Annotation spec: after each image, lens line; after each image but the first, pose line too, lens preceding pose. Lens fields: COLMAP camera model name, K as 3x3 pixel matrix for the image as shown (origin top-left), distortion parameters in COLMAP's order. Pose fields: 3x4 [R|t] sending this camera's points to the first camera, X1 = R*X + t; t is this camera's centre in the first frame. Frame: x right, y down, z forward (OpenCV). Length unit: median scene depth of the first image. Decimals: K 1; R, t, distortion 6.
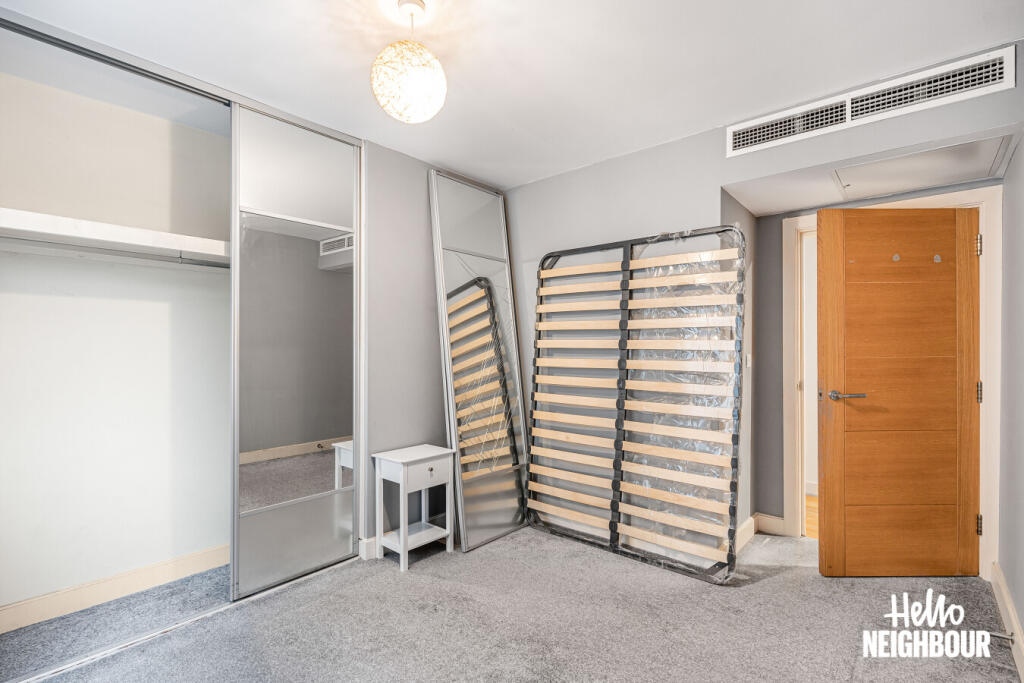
lens RADIAL K [[483.6, 0, 513.7], [0, 483.6, 346.0], [0, 0, 1]] dist [-0.000330, -0.000153]
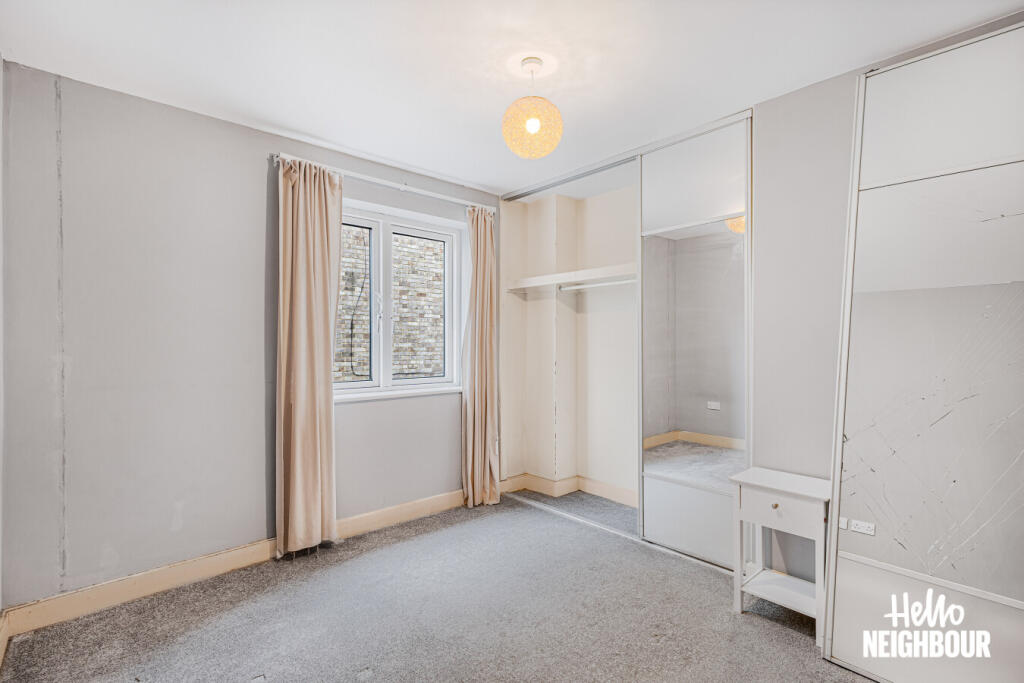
lens RADIAL K [[462.0, 0, 512.3], [0, 462.0, 342.6], [0, 0, 1]] dist [-0.000510, 0.000073]
pose [[-0.107967, 0.003399, -0.994149, 0.675883], [0.005939, 0.999979, 0.002774, -0.000340], [0.994137, -0.005605, -0.107985, 0.789245]]
